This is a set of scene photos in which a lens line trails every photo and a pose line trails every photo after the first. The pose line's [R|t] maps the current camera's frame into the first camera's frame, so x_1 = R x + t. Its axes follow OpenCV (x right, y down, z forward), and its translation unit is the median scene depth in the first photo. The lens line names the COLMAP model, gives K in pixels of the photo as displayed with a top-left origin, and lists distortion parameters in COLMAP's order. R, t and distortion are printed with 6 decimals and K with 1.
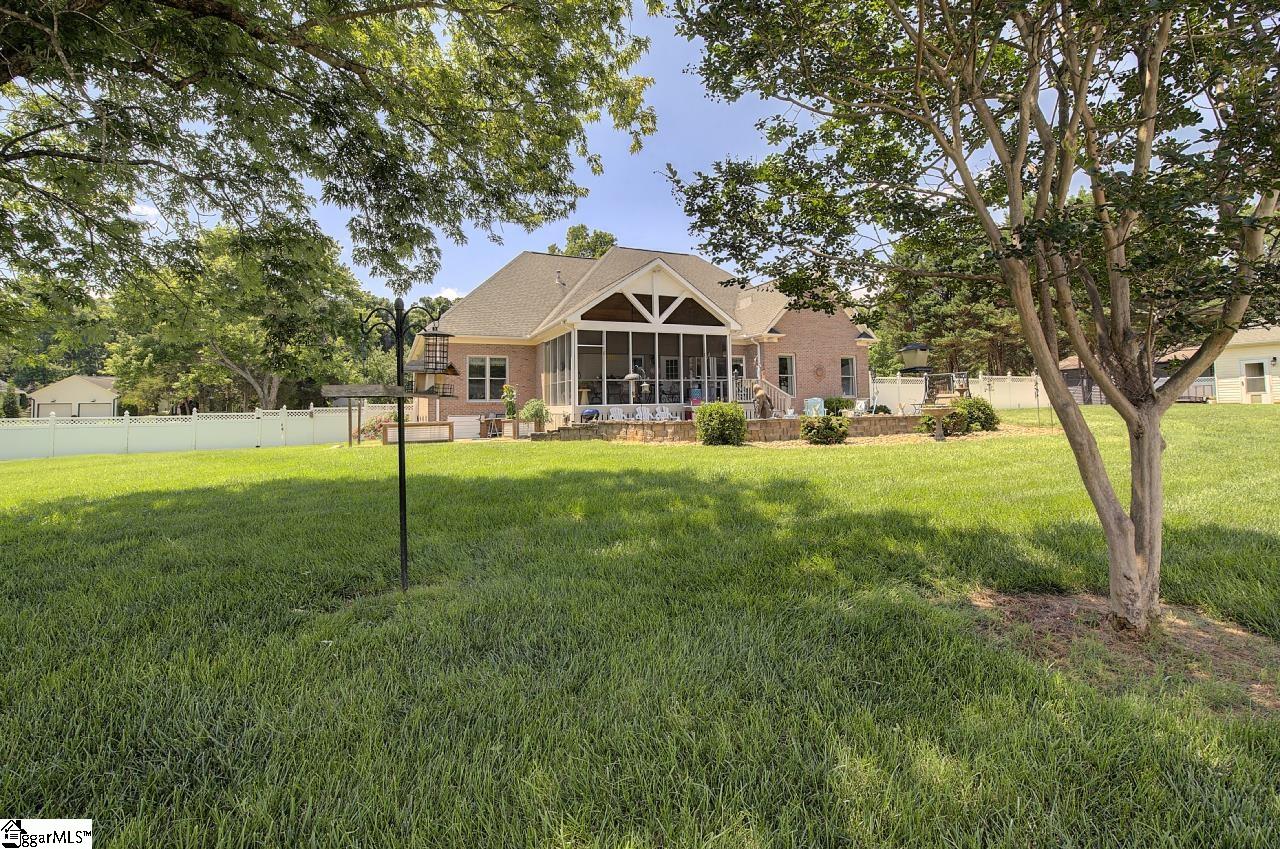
lens RADIAL K [[575.4, 0, 648.8], [0, 575.4, 412.7], [0, 0, 1]] dist [0.003317, 0.000396]
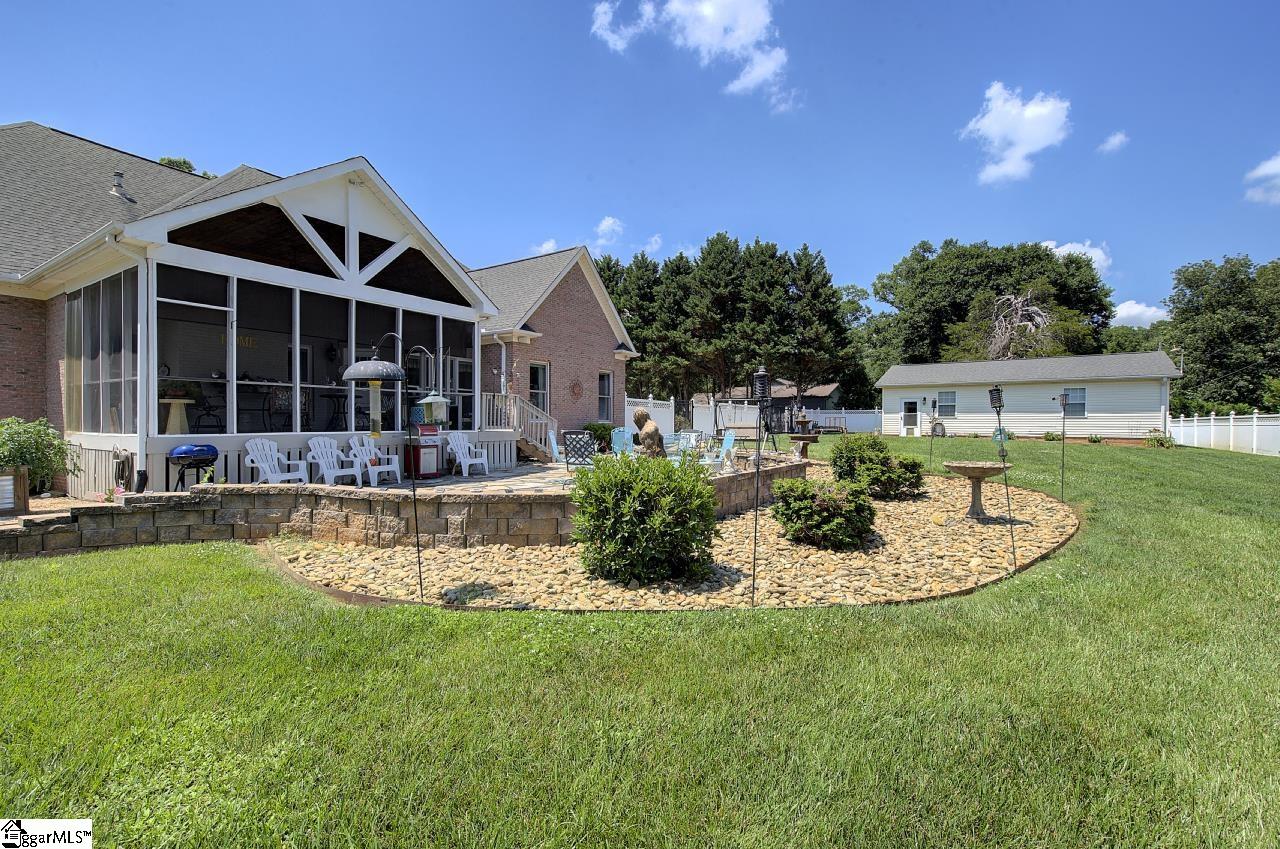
lens RADIAL K [[558.6, 0, 647.9], [0, 558.6, 437.8], [0, 0, 1]] dist [0.003412, 0.000735]
pose [[0.836202, 0.006421, 0.548383, -0.041162], [-0.015168, 0.999820, 0.011423, -0.019842], [-0.548211, -0.017870, 0.836149, 0.403362]]
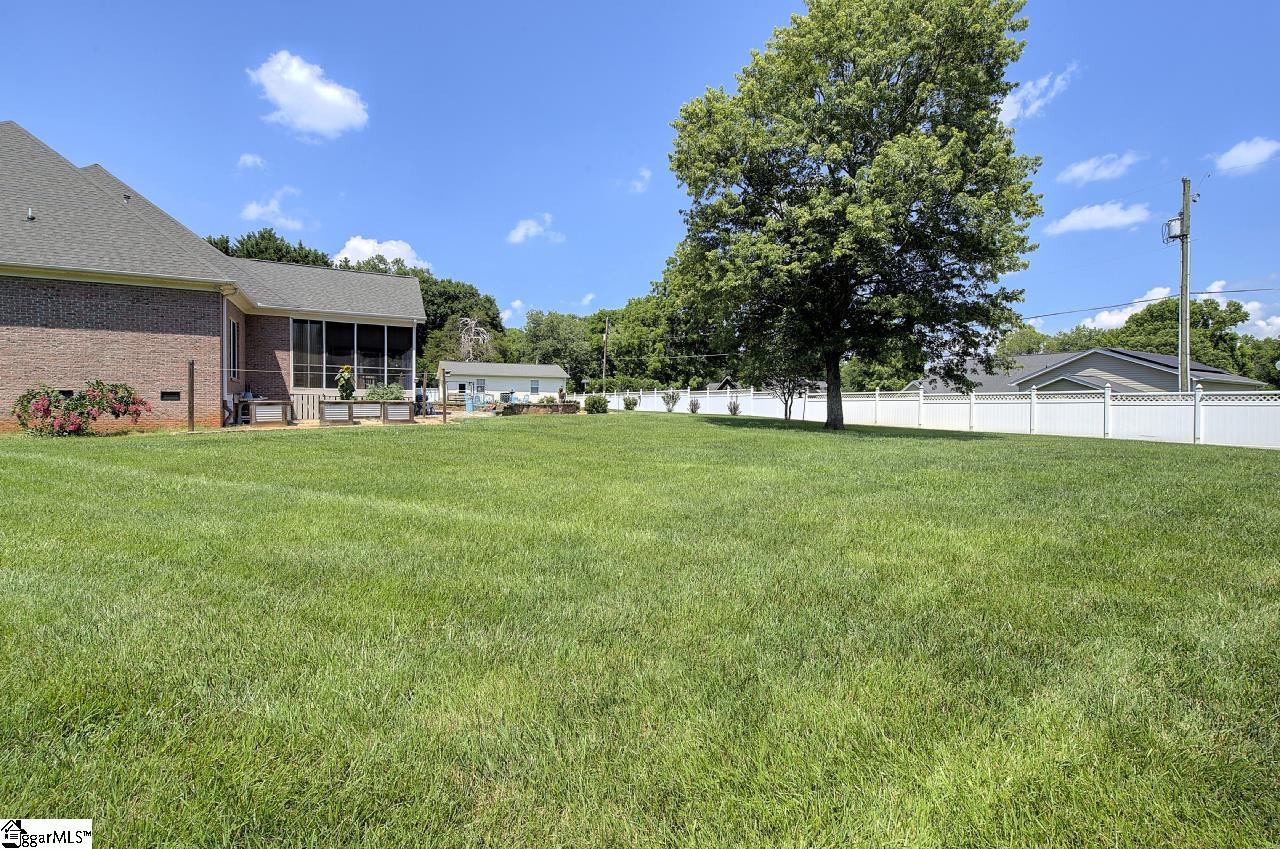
lens RADIAL K [[575.4, 0, 648.8], [0, 575.4, 412.7], [0, 0, 1]] dist [0.003317, 0.000396]
pose [[-0.057963, 0.005142, 0.998305, -1.327848], [-0.001853, 0.999984, -0.005258, 0.037547], [-0.998317, -0.002155, -0.057952, 0.531476]]
